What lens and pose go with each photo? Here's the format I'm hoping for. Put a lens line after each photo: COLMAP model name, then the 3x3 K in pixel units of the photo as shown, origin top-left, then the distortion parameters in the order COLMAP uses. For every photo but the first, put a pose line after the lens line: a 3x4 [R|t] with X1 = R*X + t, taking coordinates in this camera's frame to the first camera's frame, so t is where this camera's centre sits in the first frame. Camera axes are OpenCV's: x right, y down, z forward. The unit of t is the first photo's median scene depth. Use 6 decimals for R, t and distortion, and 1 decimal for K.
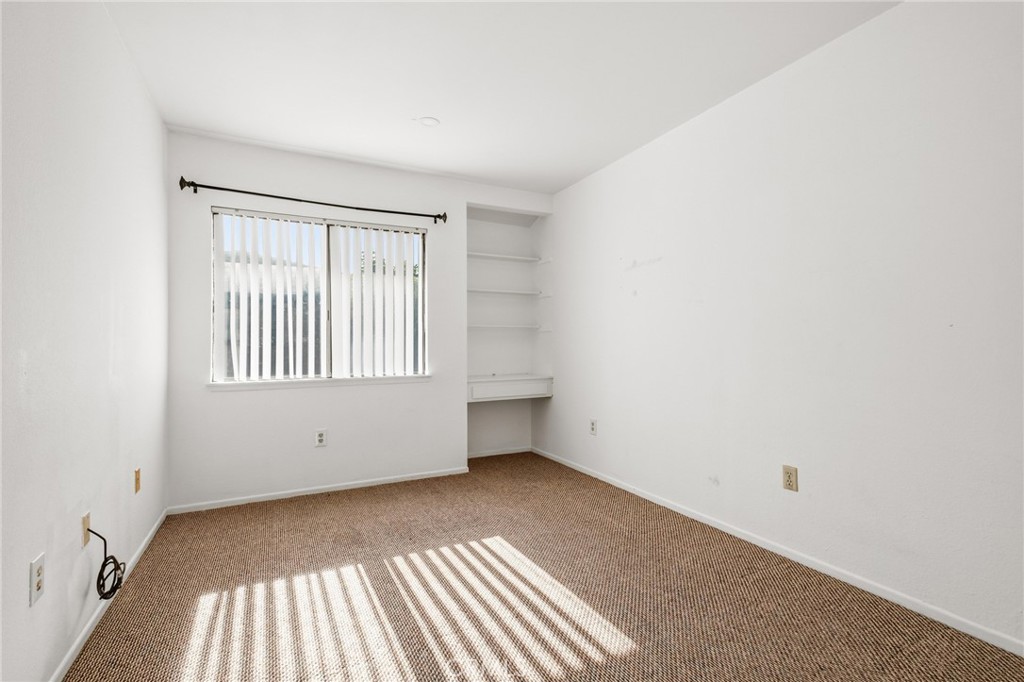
lens RADIAL K [[467.3, 0, 512.0], [0, 467.3, 341.0], [0, 0, 1]] dist [0.014129, -0.001380]
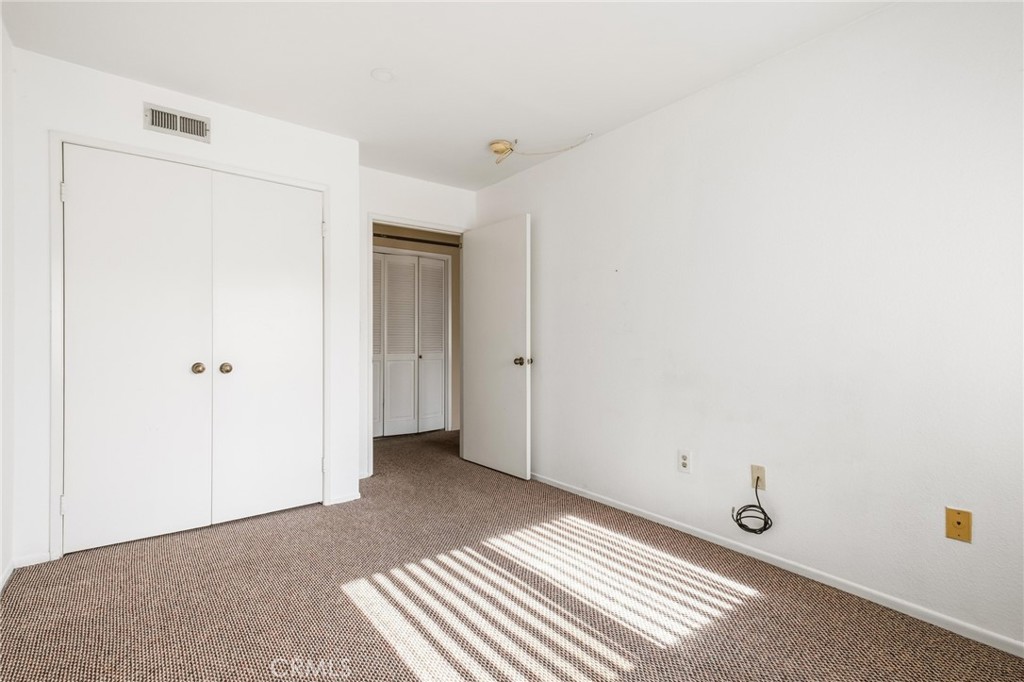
lens RADIAL K [[460.1, 0, 514.4], [0, 460.1, 347.9], [0, 0, 1]] dist [0.012904, -0.000606]
pose [[-0.980923, 0.005944, -0.194306, 0.040885], [0.005893, 0.999982, 0.000844, 0.016822], [0.194308, -0.000317, -0.980941, 1.915202]]
